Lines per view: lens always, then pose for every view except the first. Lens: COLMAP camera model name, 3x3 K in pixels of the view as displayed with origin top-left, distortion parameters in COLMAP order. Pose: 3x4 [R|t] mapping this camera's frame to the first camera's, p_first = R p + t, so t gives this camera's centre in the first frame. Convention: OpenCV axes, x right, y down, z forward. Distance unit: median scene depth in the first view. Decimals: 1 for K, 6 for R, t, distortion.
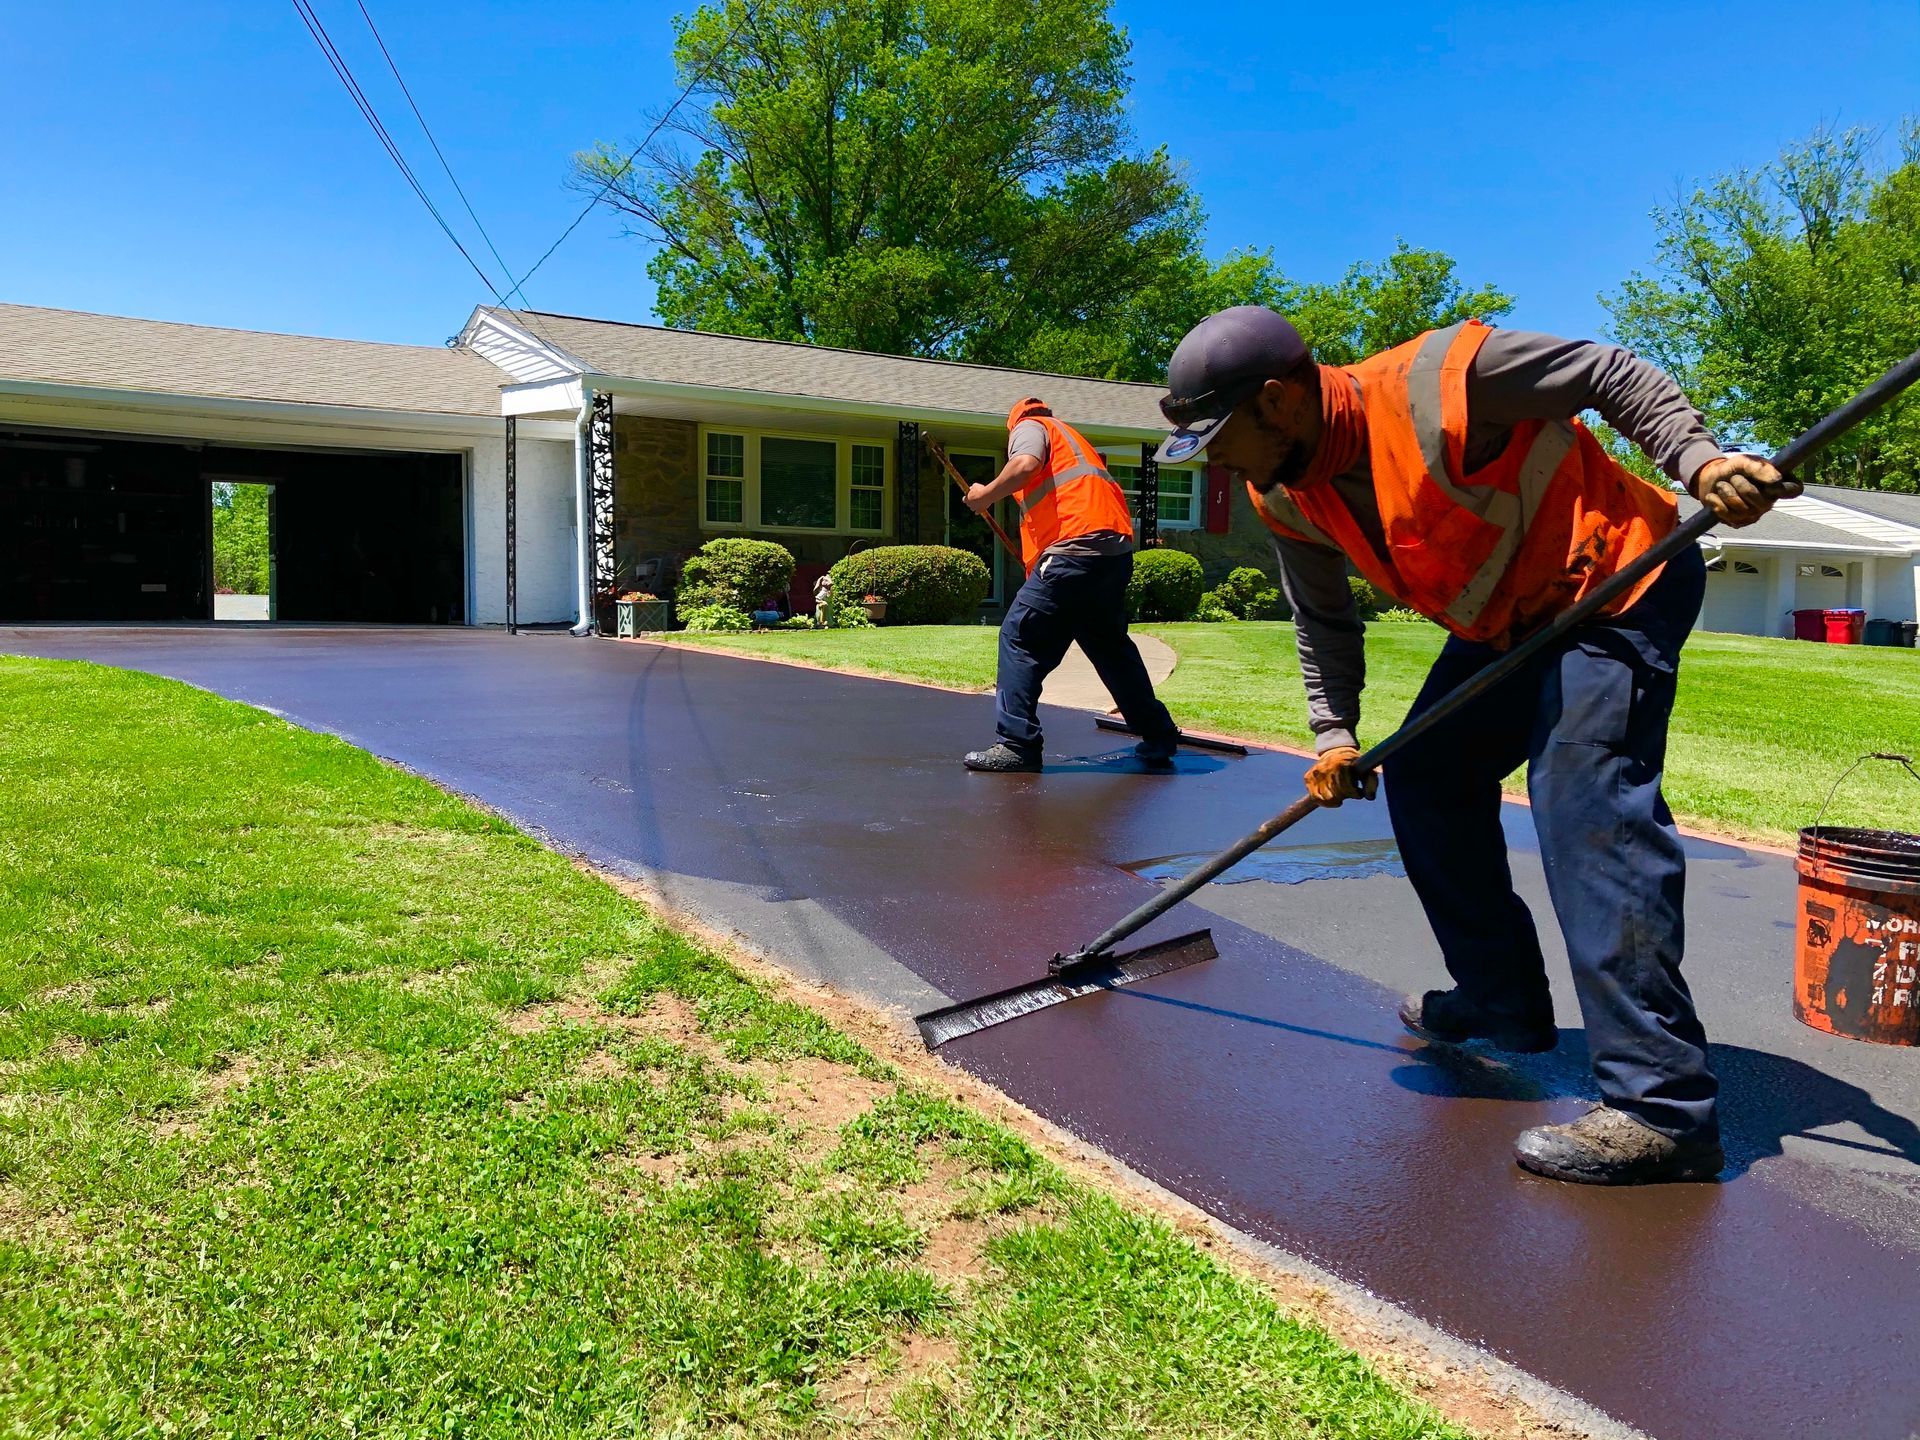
lens RADIAL K [[1502.8, 0, 960.0], [0, 1502.8, 720.0], [0, 0, 1]] dist [-0.002707, -0.004162]
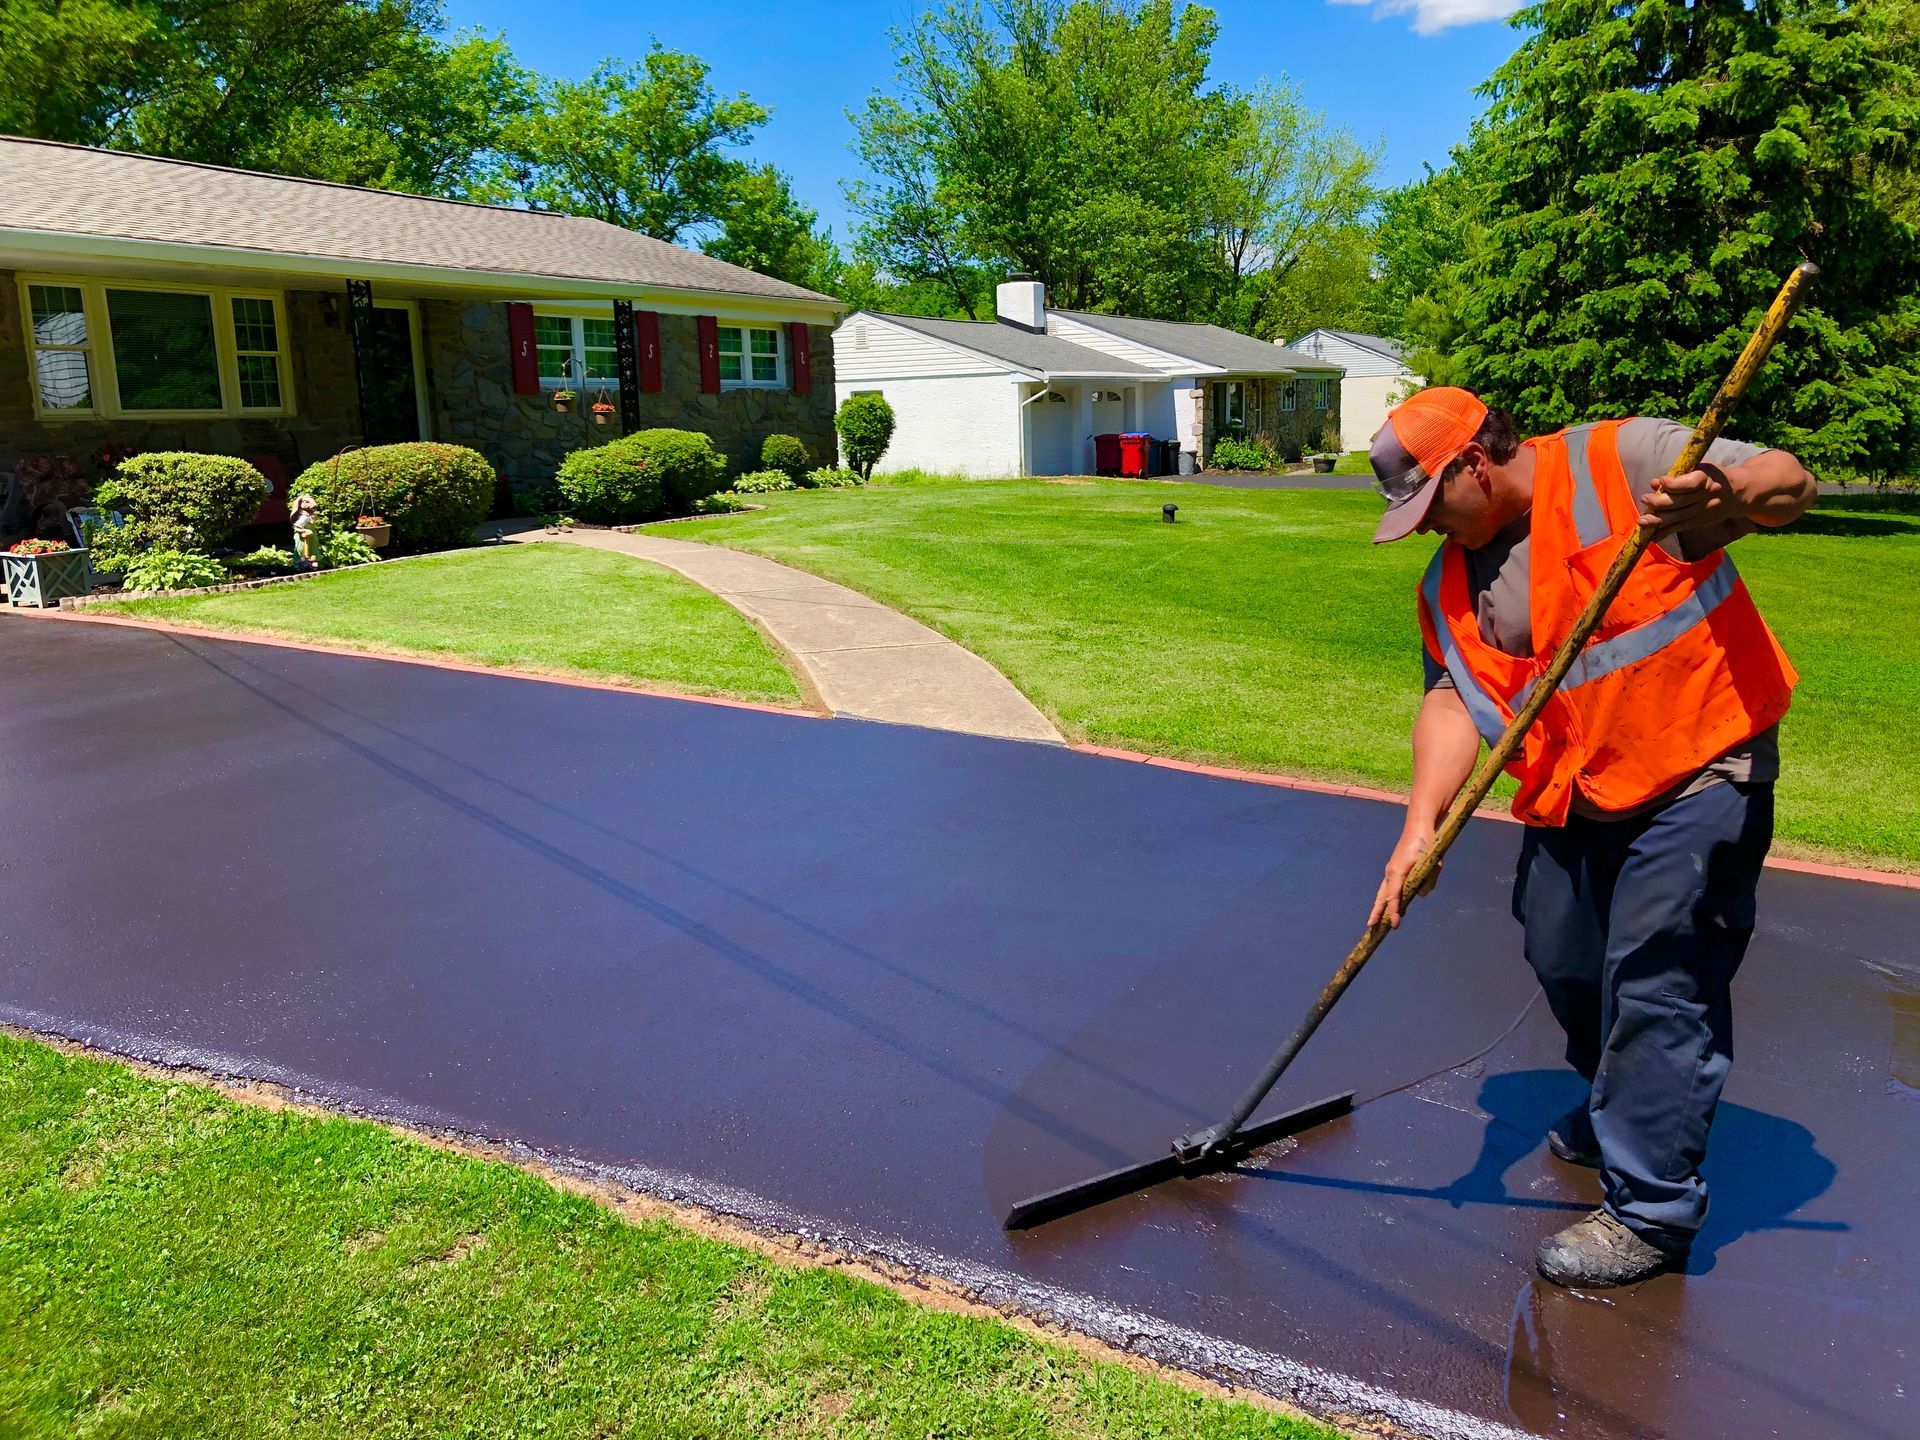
lens RADIAL K [[1502.8, 0, 960.0], [0, 1502.8, 720.0], [0, 0, 1]] dist [-0.002707, -0.004162]
pose [[0.880301, -0.124706, 0.457732, -0.151659], [0.067308, 0.987903, 0.139702, -0.064588], [-0.469617, -0.092171, 0.878046, 0.164270]]
